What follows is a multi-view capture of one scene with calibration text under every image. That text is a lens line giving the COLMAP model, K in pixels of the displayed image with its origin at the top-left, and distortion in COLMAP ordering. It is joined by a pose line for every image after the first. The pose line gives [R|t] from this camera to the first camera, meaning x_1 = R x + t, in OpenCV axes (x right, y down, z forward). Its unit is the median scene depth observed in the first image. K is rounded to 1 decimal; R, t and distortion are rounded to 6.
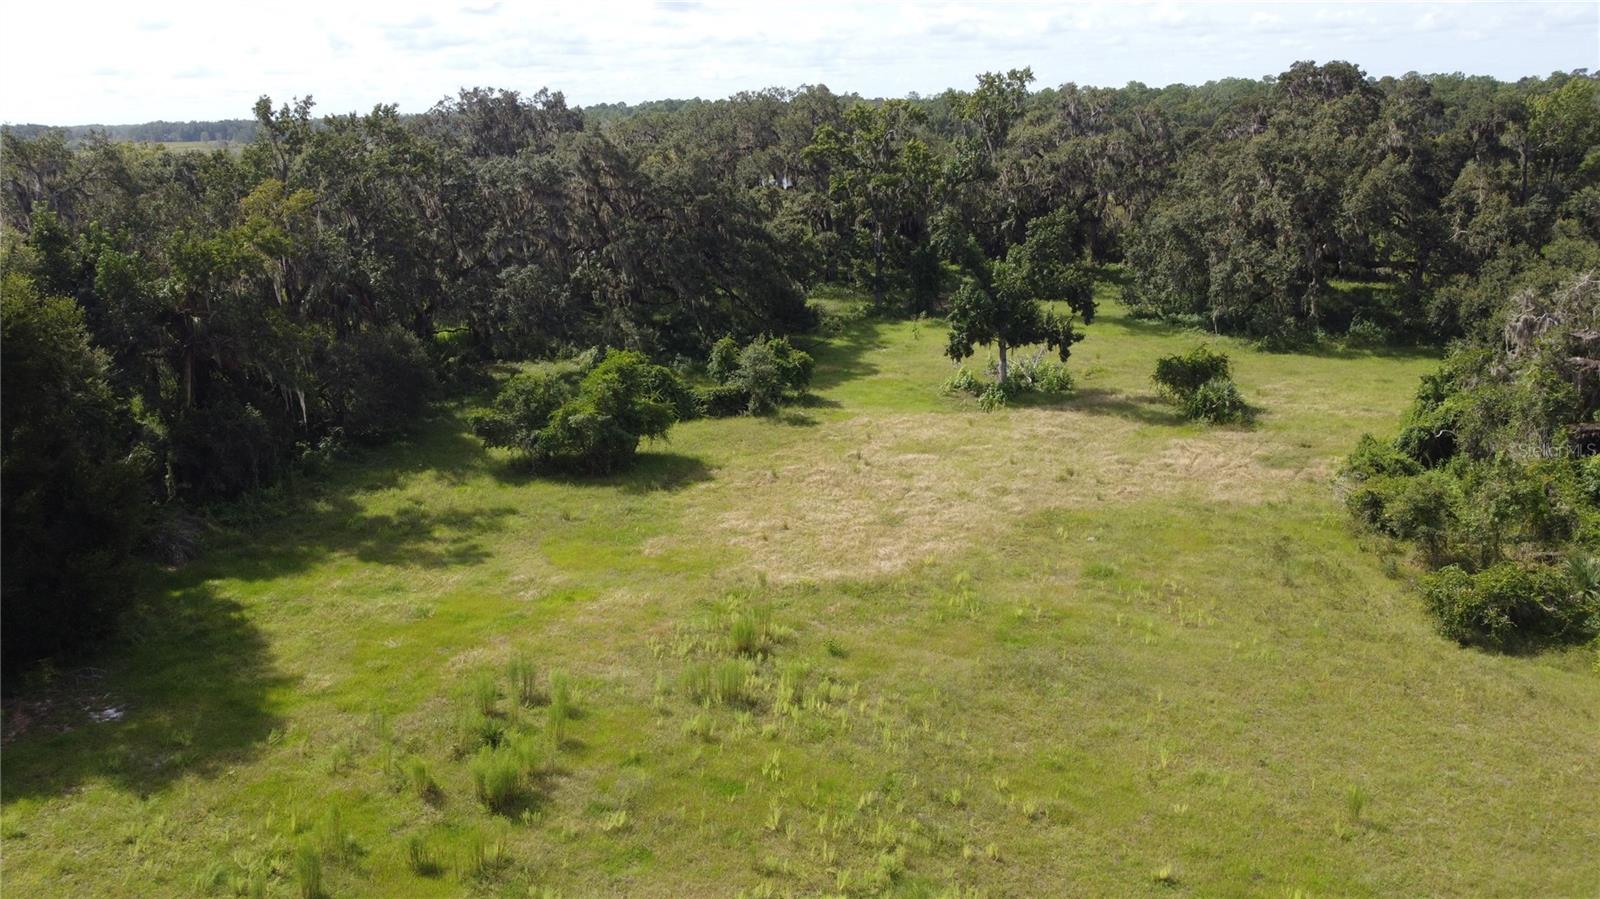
lens RADIAL K [[1222.9, 0, 797.2], [0, 1222.9, 451.9], [0, 0, 1]] dist [-0.000586, -0.006012]
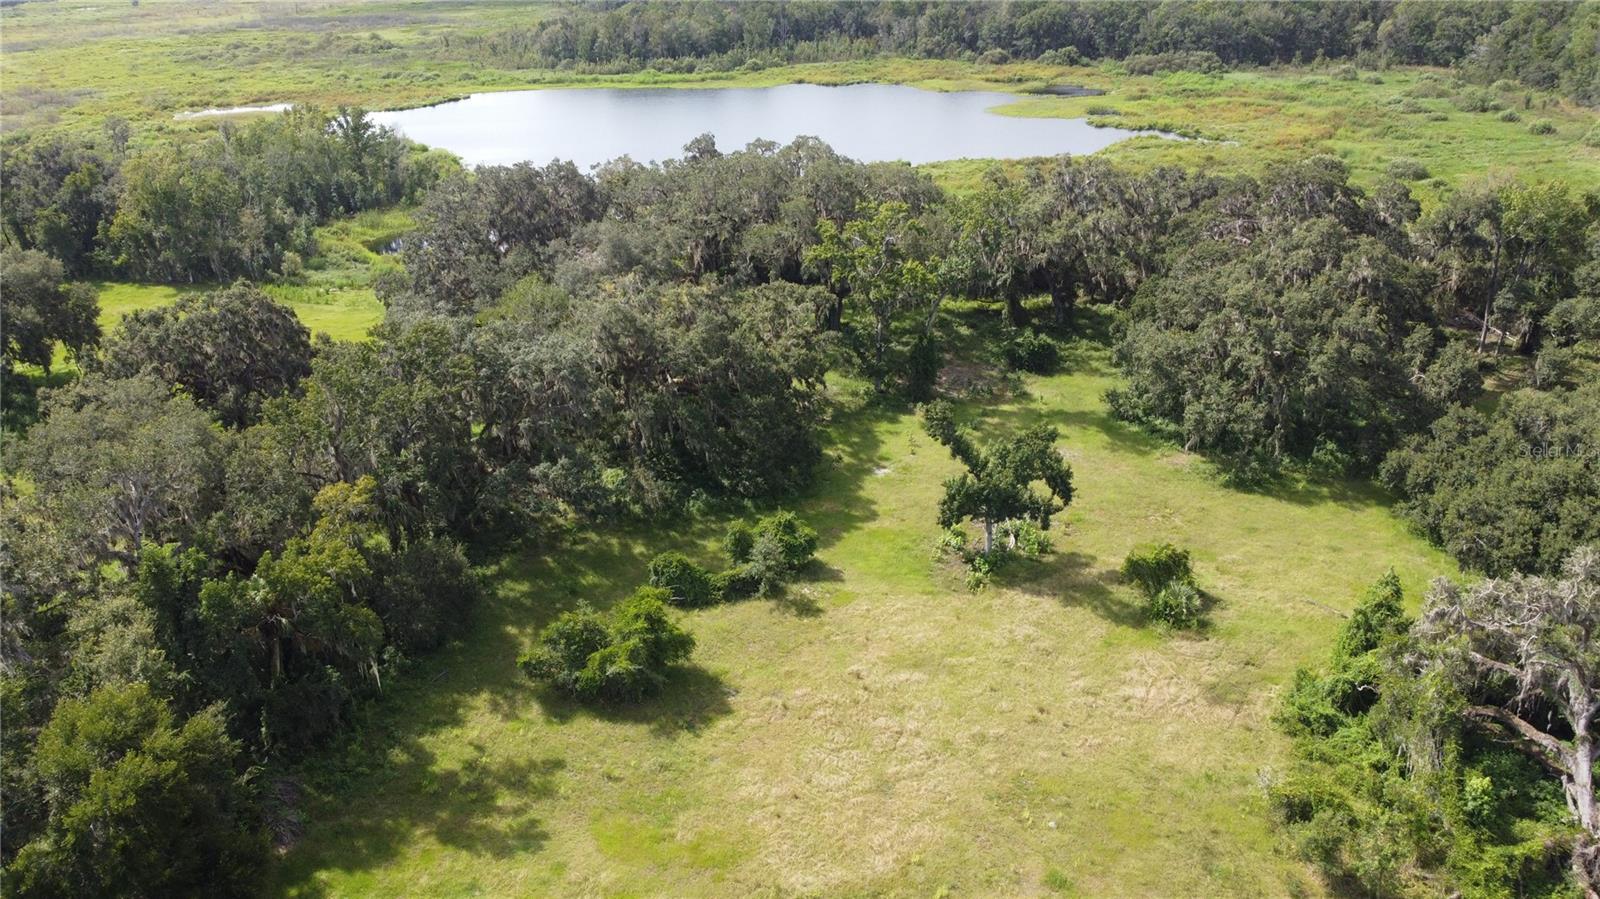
lens RADIAL K [[1222.9, 0, 797.2], [0, 1222.9, 451.9], [0, 0, 1]] dist [-0.000586, -0.006012]
pose [[0.999999, -0.000738, -0.000689, -0.004807], [0.000827, 0.990038, 0.140798, -0.326613], [0.000578, -0.140798, 0.990038, -0.091844]]
